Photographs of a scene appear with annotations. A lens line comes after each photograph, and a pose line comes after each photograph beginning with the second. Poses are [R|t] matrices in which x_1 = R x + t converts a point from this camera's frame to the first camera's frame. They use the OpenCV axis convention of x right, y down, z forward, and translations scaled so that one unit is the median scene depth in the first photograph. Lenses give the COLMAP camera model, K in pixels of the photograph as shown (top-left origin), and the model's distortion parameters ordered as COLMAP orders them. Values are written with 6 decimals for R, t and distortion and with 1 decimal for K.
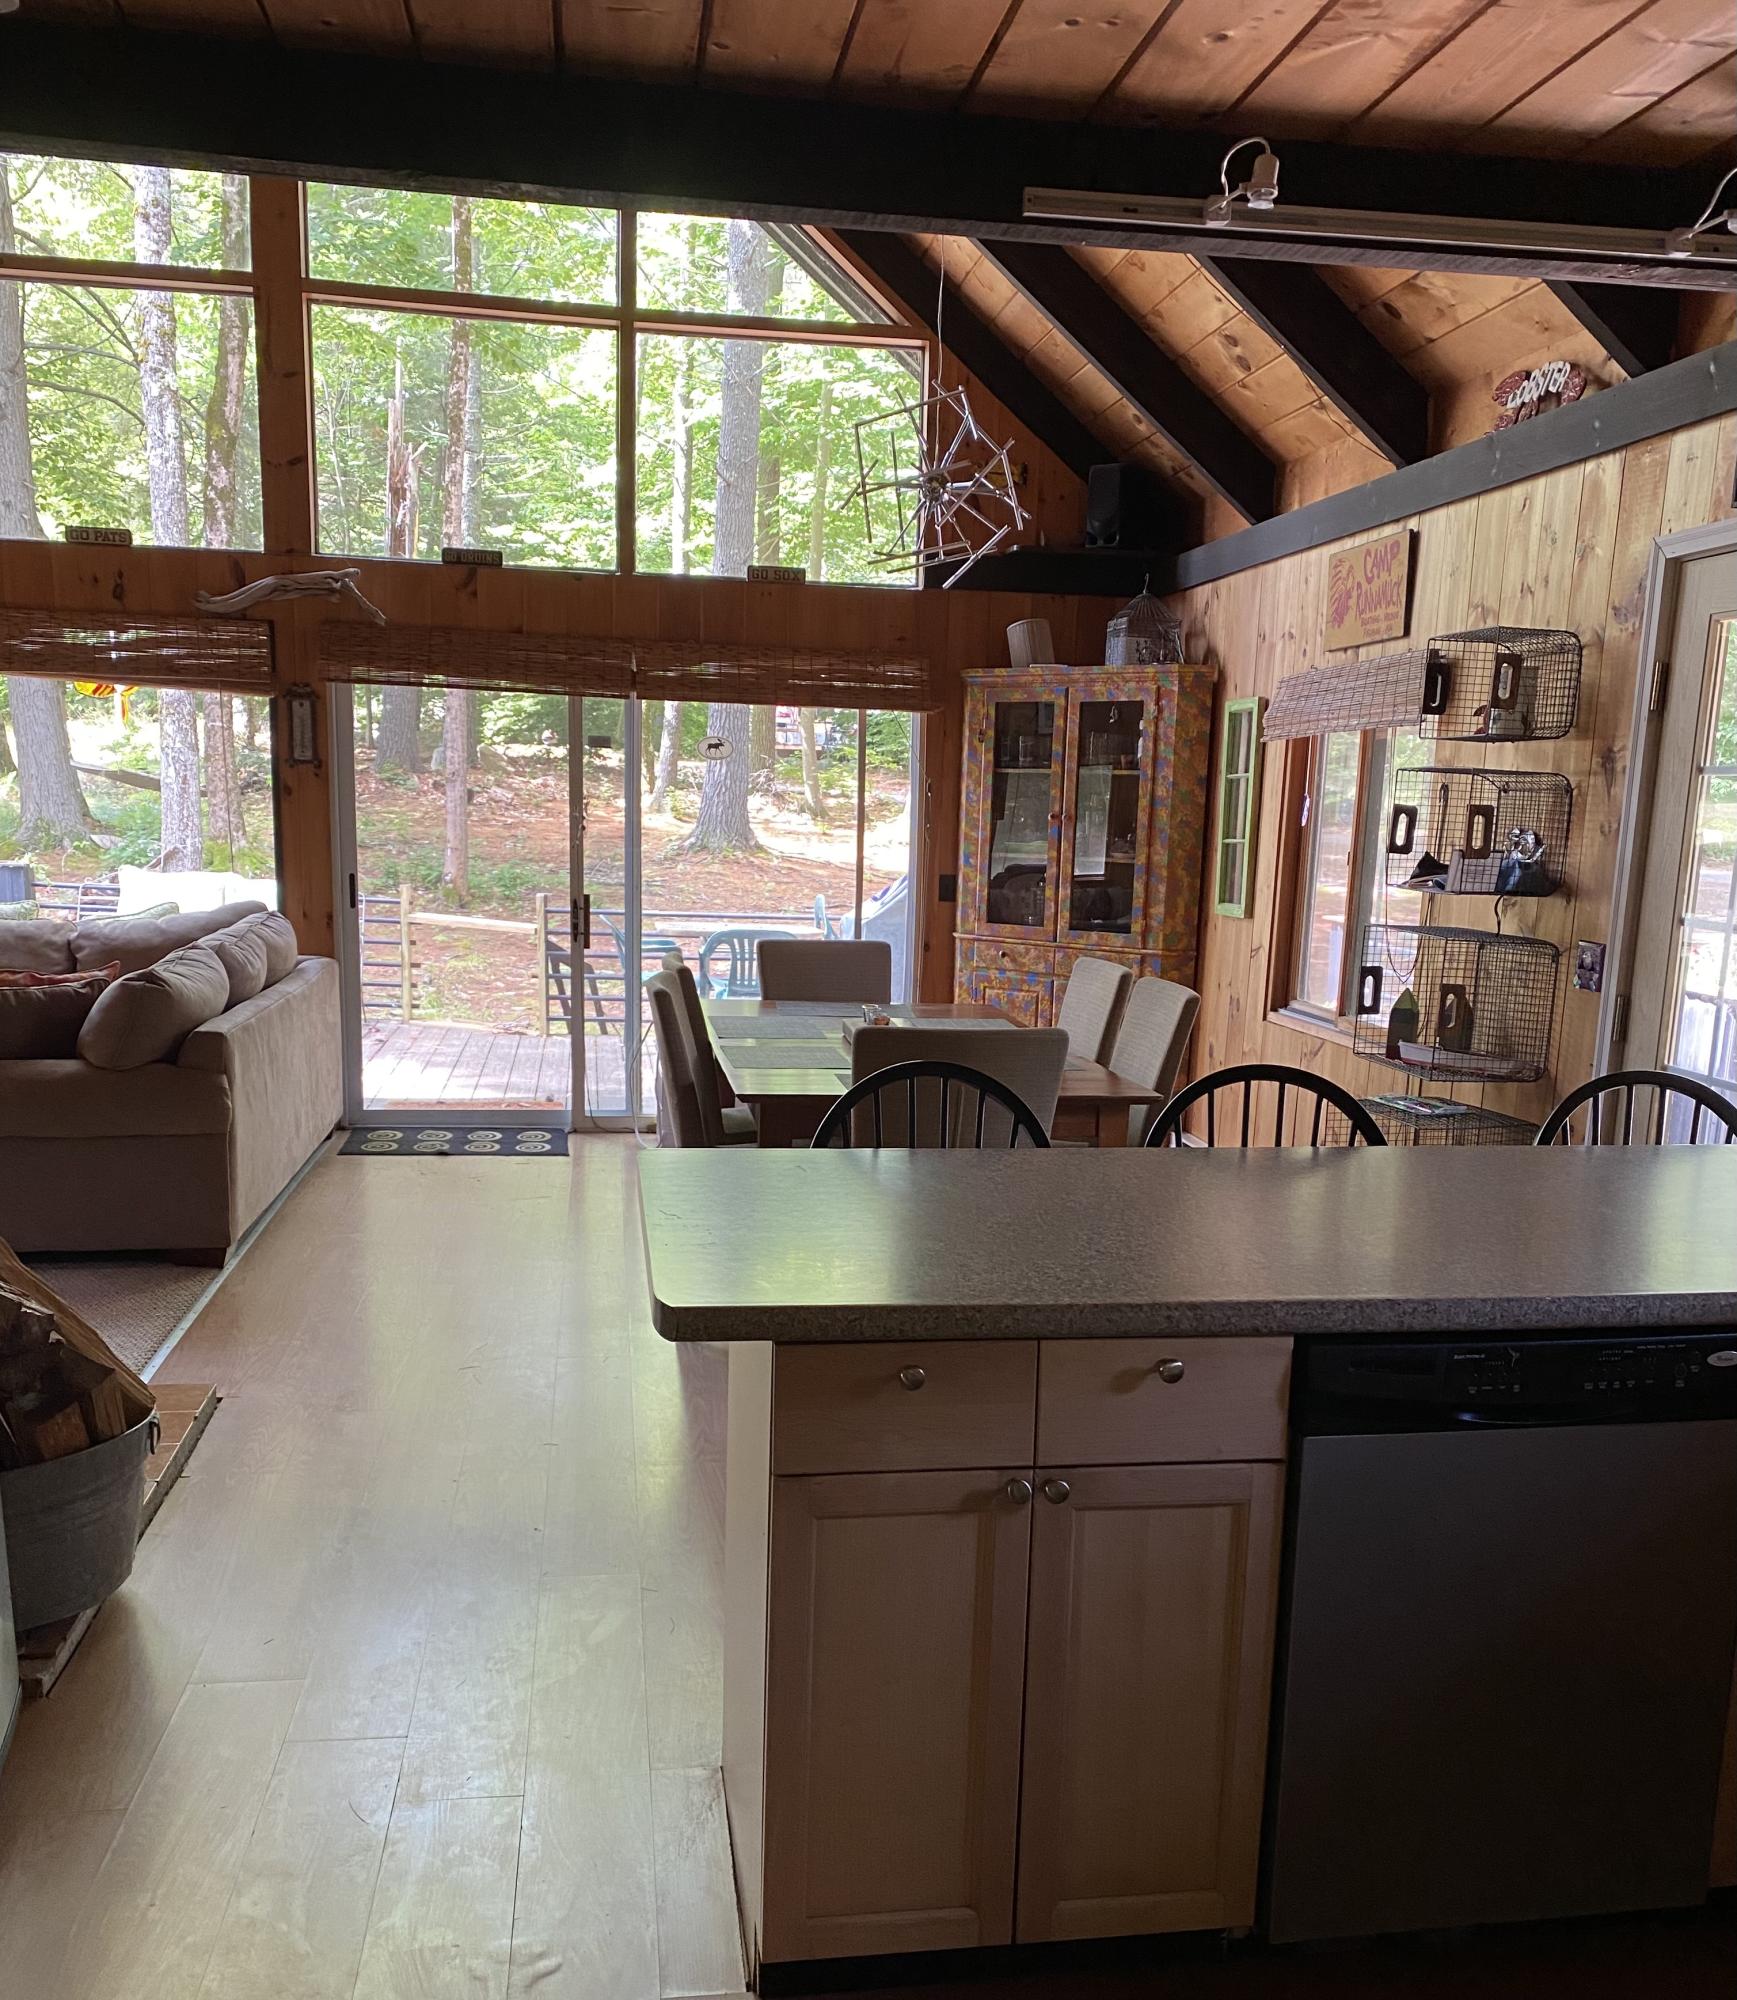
lens RADIAL K [[1791.1, 0, 871.4], [0, 1791.1, 1167.0], [0, 0, 1]] dist [0.012571, -0.019985]
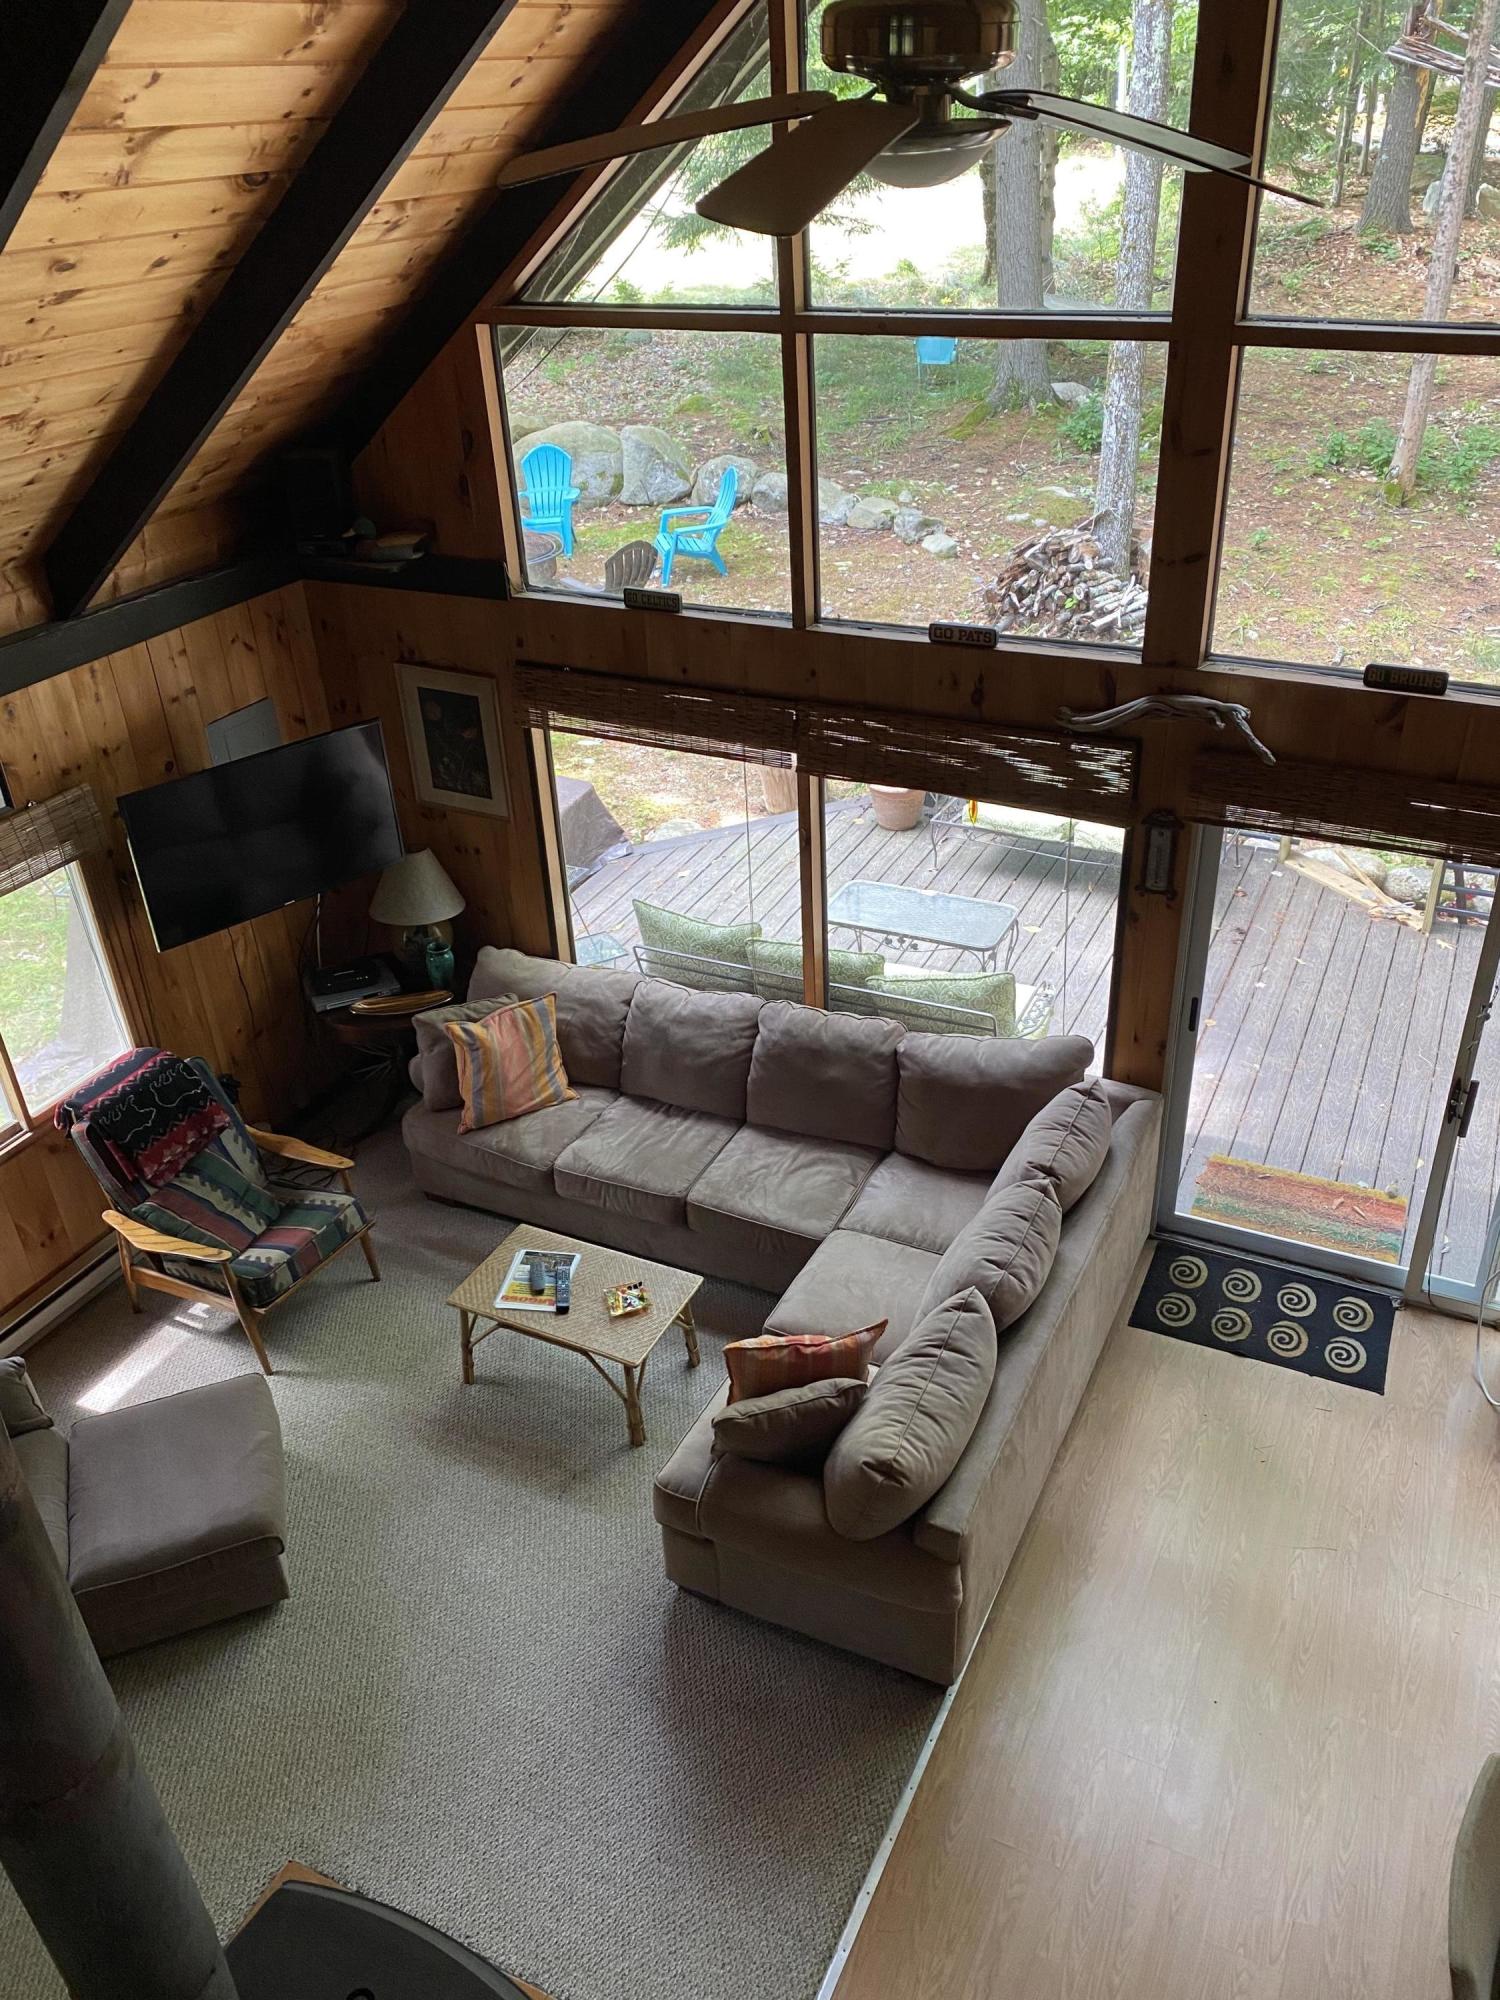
lens RADIAL K [[1515.2, 0, 767.2], [0, 1515.2, 1014.8], [0, 0, 1]] dist [0.030448, -0.035839]
pose [[0.825054, 0.236011, -0.513405, -0.082941], [-0.050637, 0.935821, 0.348820, -0.428811], [0.562780, -0.261798, 0.784054, 0.312192]]
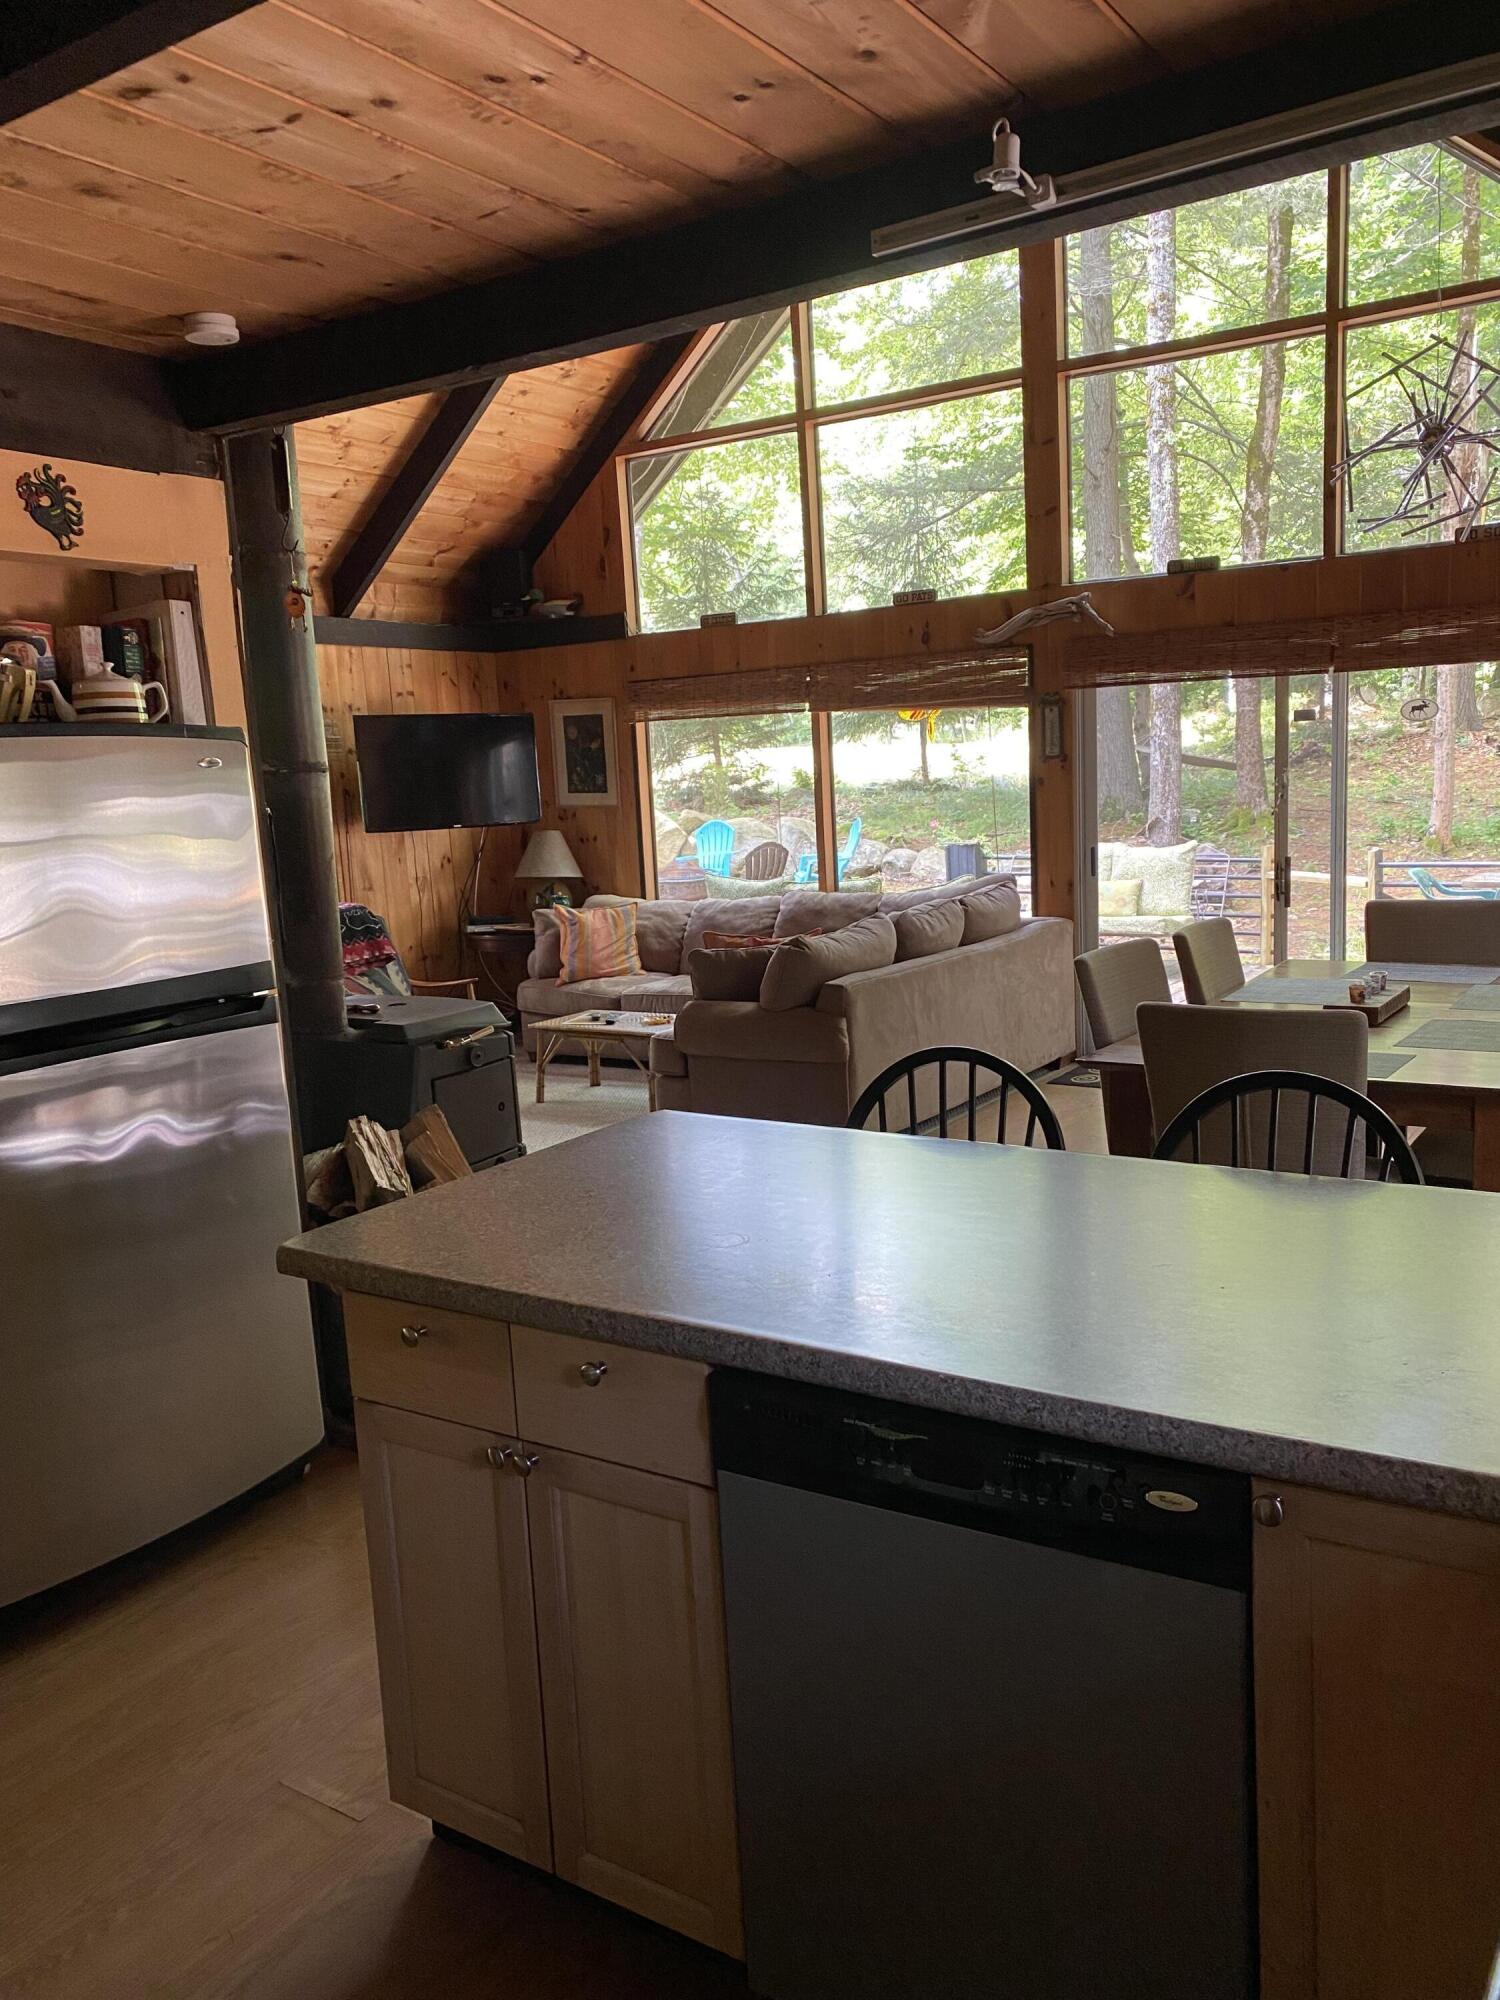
lens RADIAL K [[1515.2, 0, 759.3], [0, 1515.2, 1036.2], [0, 0, 1]] dist [0.030448, -0.035839]
pose [[0.740707, 0.046212, -0.670237, 0.239422], [-0.062678, 0.998034, -0.000455, -0.025485], [0.668898, 0.042346, 0.742147, 0.117538]]
